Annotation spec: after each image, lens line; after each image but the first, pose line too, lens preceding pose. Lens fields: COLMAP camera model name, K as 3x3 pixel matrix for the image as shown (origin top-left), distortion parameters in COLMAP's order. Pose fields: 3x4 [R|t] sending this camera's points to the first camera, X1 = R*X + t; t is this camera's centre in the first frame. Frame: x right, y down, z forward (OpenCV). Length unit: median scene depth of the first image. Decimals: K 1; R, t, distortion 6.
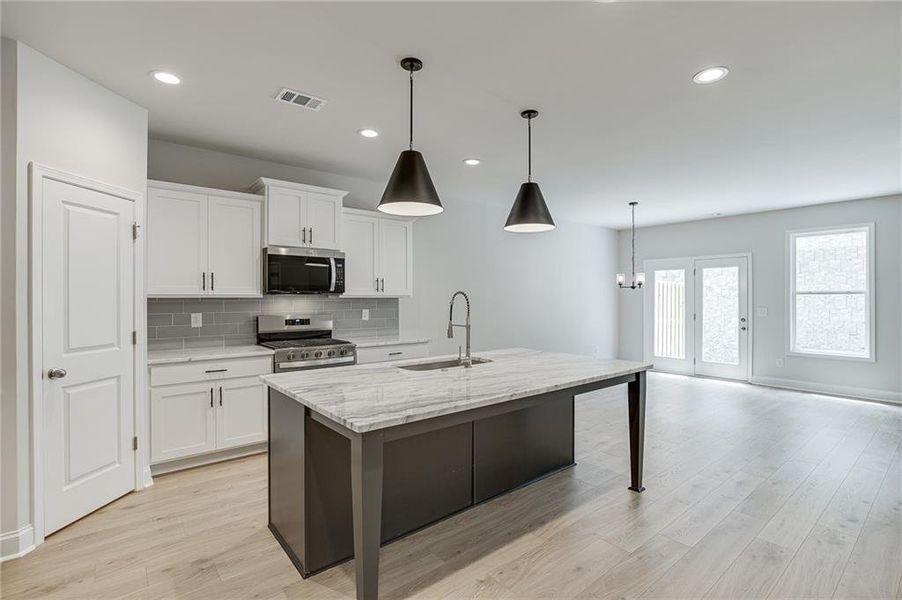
lens RADIAL K [[430.8, 0, 460.7], [0, 430.8, 294.2], [0, 0, 1]] dist [-0.013117, 0.009115]
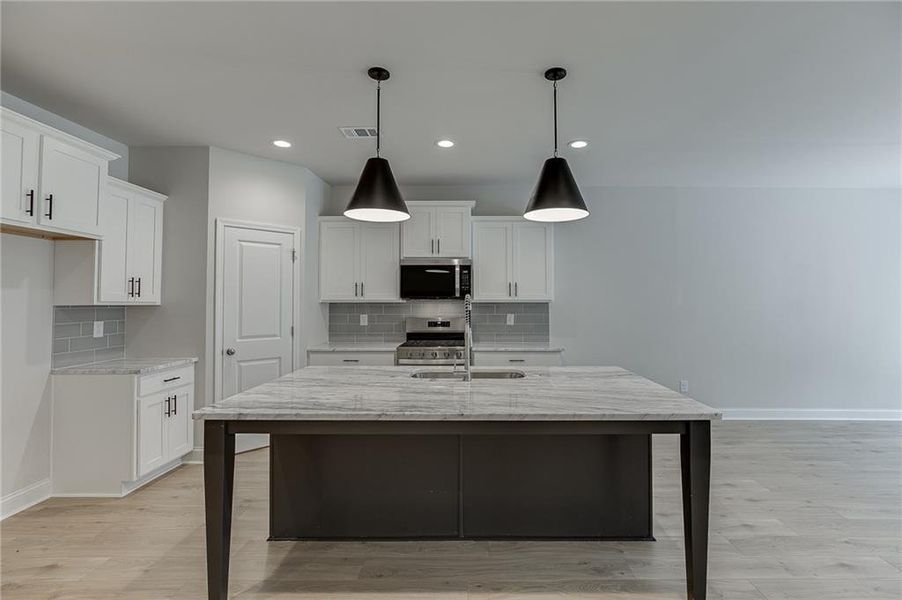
lens RADIAL K [[419.4, 0, 475.8], [0, 419.4, 290.3], [0, 0, 1]] dist [-0.001853, 0.000049]
pose [[0.764184, -0.018298, -0.644739, 0.486459], [0.005557, 0.999747, -0.021786, 0.001133], [0.644974, 0.013066, 0.764092, 0.279412]]
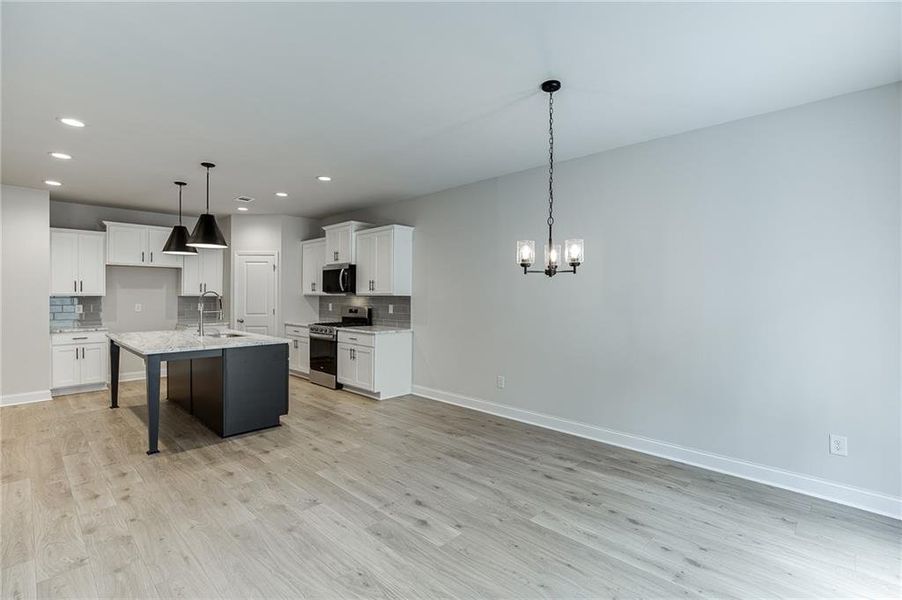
lens RADIAL K [[430.8, 0, 460.7], [0, 430.8, 294.2], [0, 0, 1]] dist [-0.013117, 0.009115]
pose [[0.100089, -0.002174, -0.994976, 1.467127], [0.004525, 0.999988, -0.001730, 0.009951], [0.994968, -0.004329, 0.100098, 1.503672]]
